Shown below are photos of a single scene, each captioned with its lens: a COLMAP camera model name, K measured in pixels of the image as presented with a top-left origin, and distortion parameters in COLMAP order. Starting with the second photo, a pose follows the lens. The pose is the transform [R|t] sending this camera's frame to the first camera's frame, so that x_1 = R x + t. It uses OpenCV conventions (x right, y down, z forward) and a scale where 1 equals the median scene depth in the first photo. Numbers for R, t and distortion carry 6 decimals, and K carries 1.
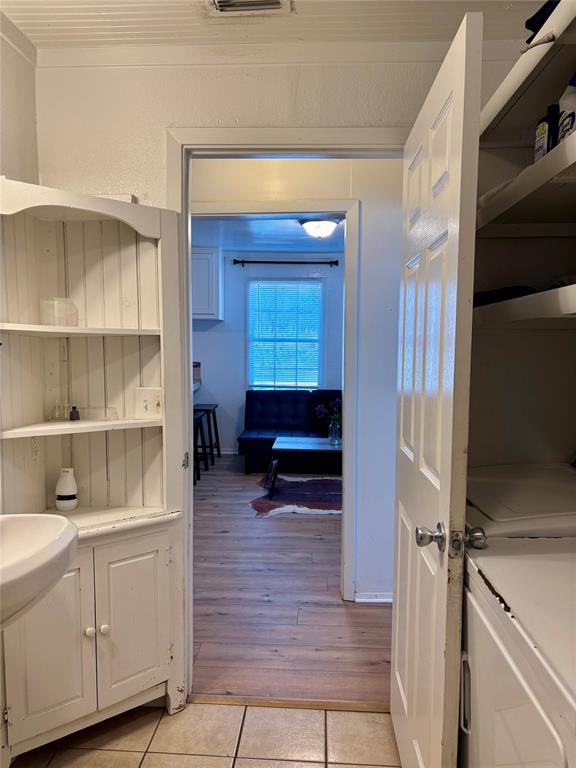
lens RADIAL K [[577.9, 0, 288.0], [0, 577.9, 384.0], [0, 0, 1]] dist [0.039878, -0.038828]
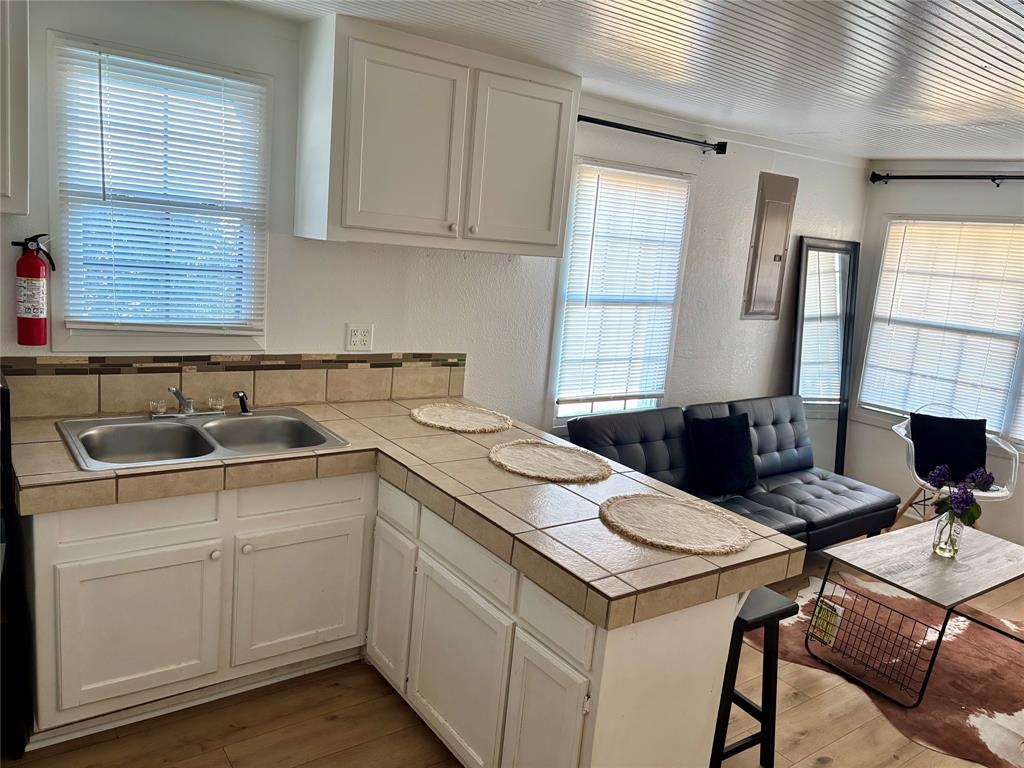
lens RADIAL K [[770.6, 0, 512.0], [0, 770.6, 384.0], [0, 0, 1]] dist [0.039878, -0.038828]
pose [[0.776223, -0.066311, 0.626962, -0.588143], [-0.027591, 0.989928, 0.138860, -0.117329], [-0.629855, -0.125085, 0.766574, 0.707857]]
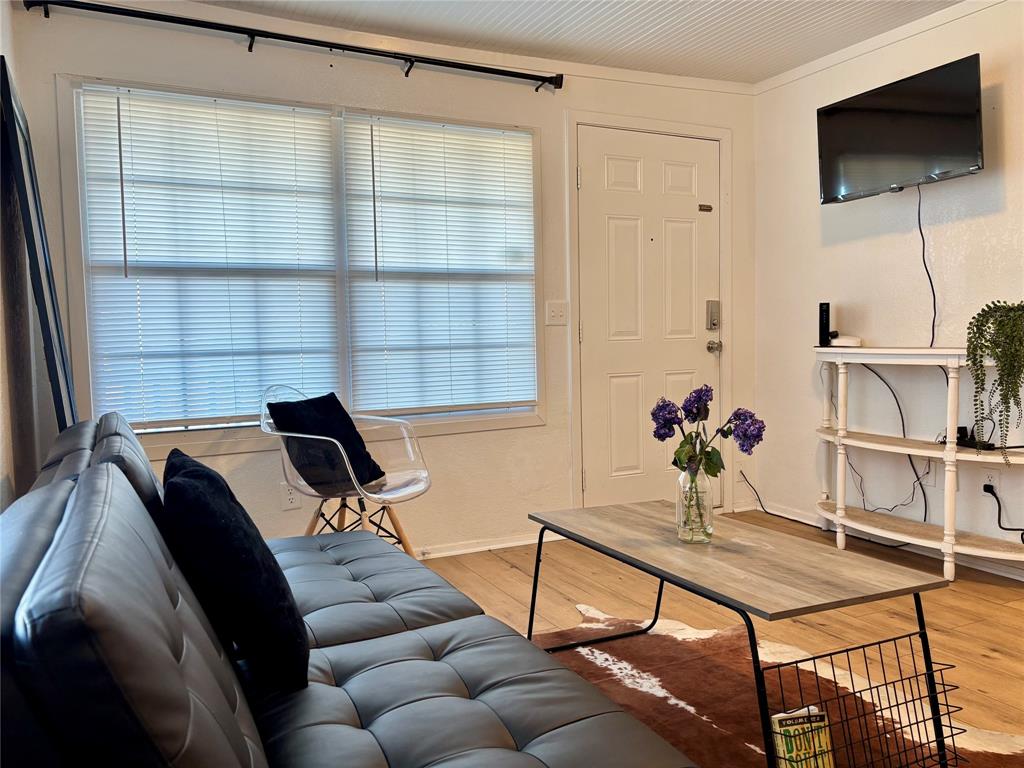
lens RADIAL K [[779.2, 0, 512.0], [0, 779.2, 384.0], [0, 0, 1]] dist [0.024009, -0.005726]
pose [[-0.499012, -0.042441, 0.865555, -0.210453], [0.086647, 0.991351, 0.098563, -0.023760], [-0.862253, 0.124182, -0.491019, 1.214314]]
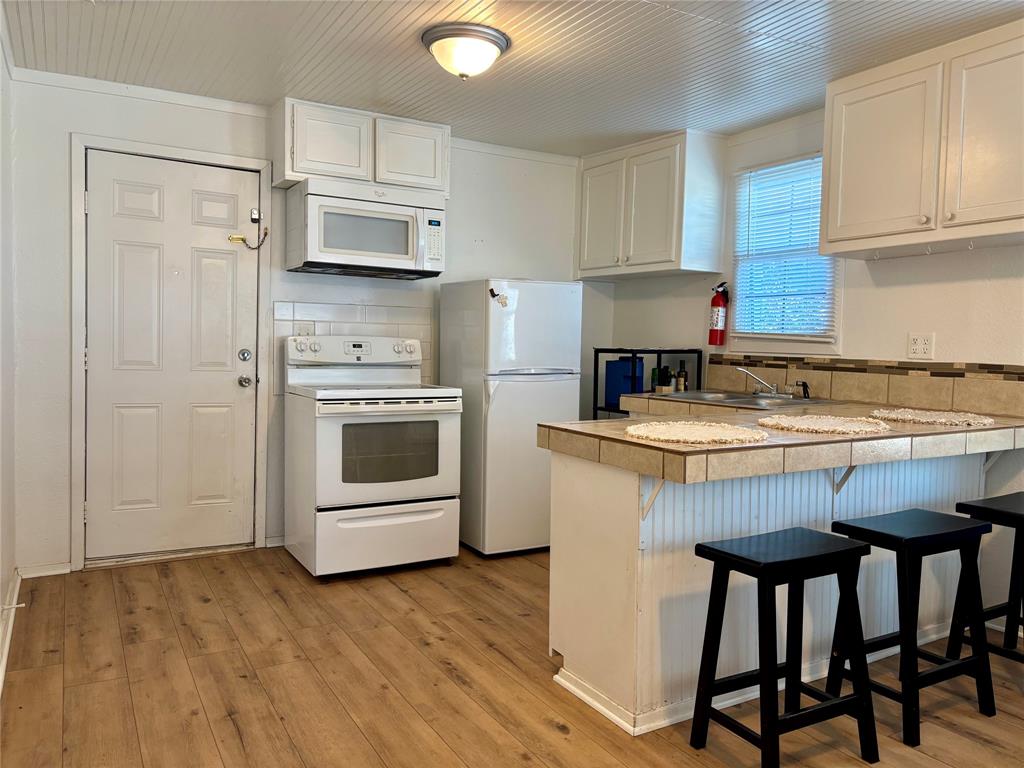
lens RADIAL K [[780.7, 0, 515.3], [0, 780.7, 378.7], [0, 0, 1]] dist [0.034564, -0.001346]
pose [[0.546030, 0.030310, -0.837217, 0.077511], [-0.074898, 0.997110, -0.012750, -0.003346], [0.834411, 0.069668, 0.546721, 0.623749]]
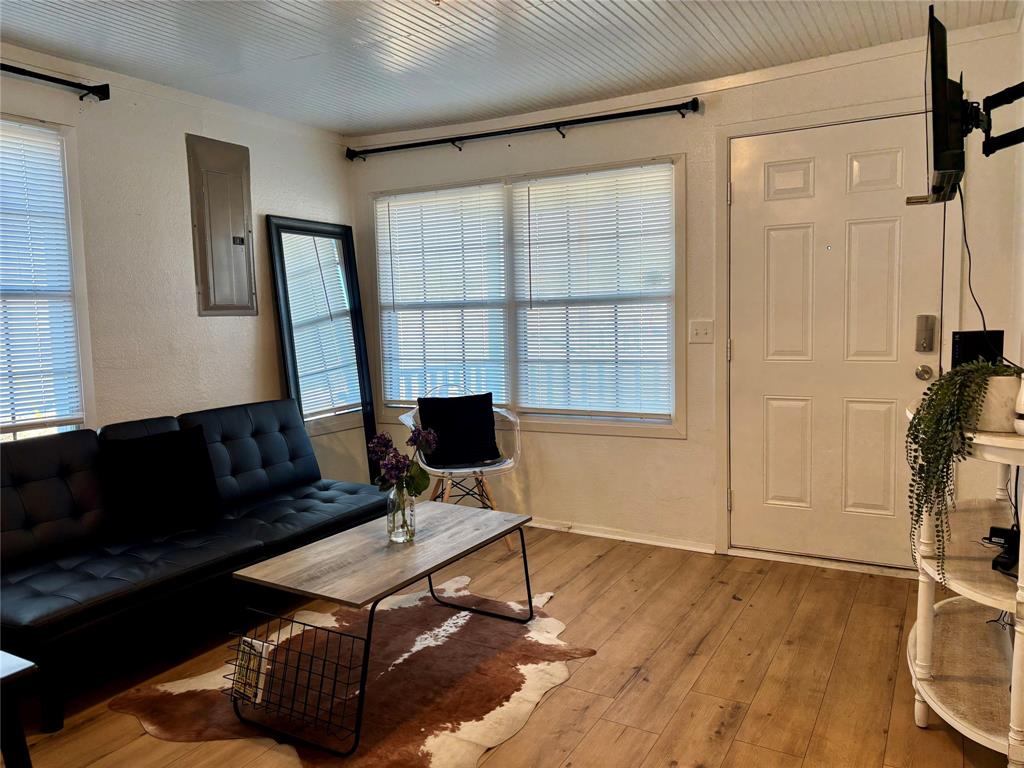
lens RADIAL K [[770.6, 0, 512.0], [0, 770.6, 384.0], [0, 0, 1]] dist [0.039878, -0.038828]
pose [[0.440756, -0.100479, 0.891985, -0.337237], [0.095037, 0.993353, 0.064937, -0.029627], [-0.892582, 0.056150, 0.447376, 0.655608]]
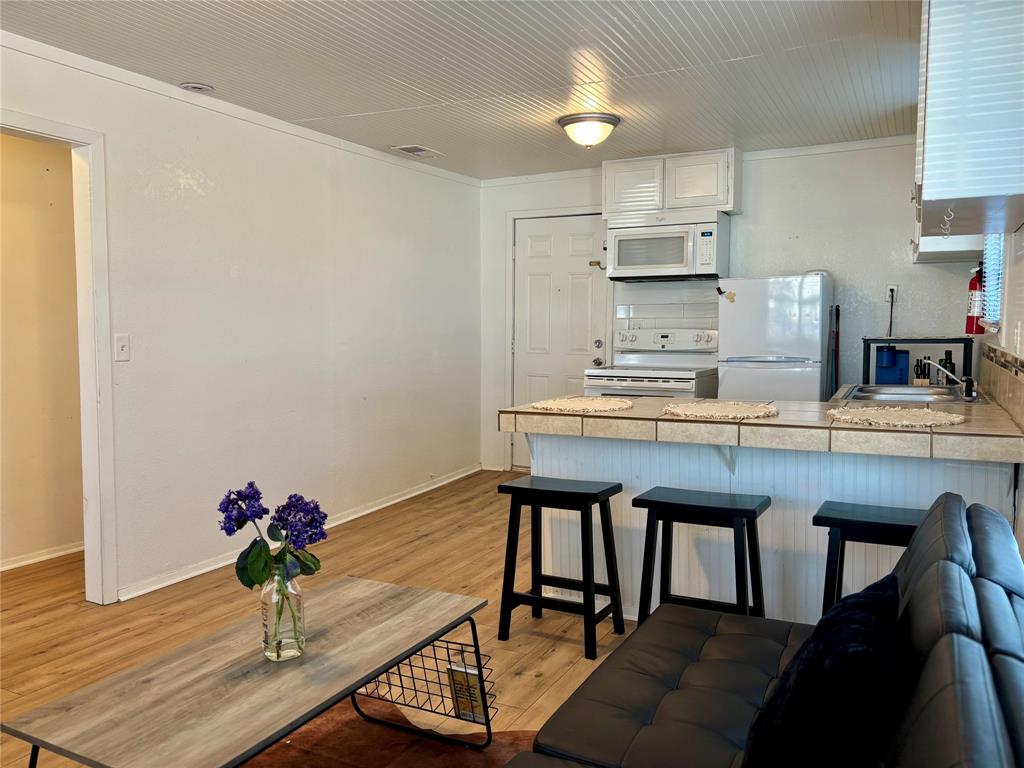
lens RADIAL K [[770.6, 0, 512.0], [0, 770.6, 384.0], [0, 0, 1]] dist [0.039878, -0.038828]
pose [[-0.411961, 0.059521, -0.909256, 0.336391], [-0.072221, 0.992592, 0.097698, -0.058893], [0.908335, 0.105915, -0.404610, 1.170761]]
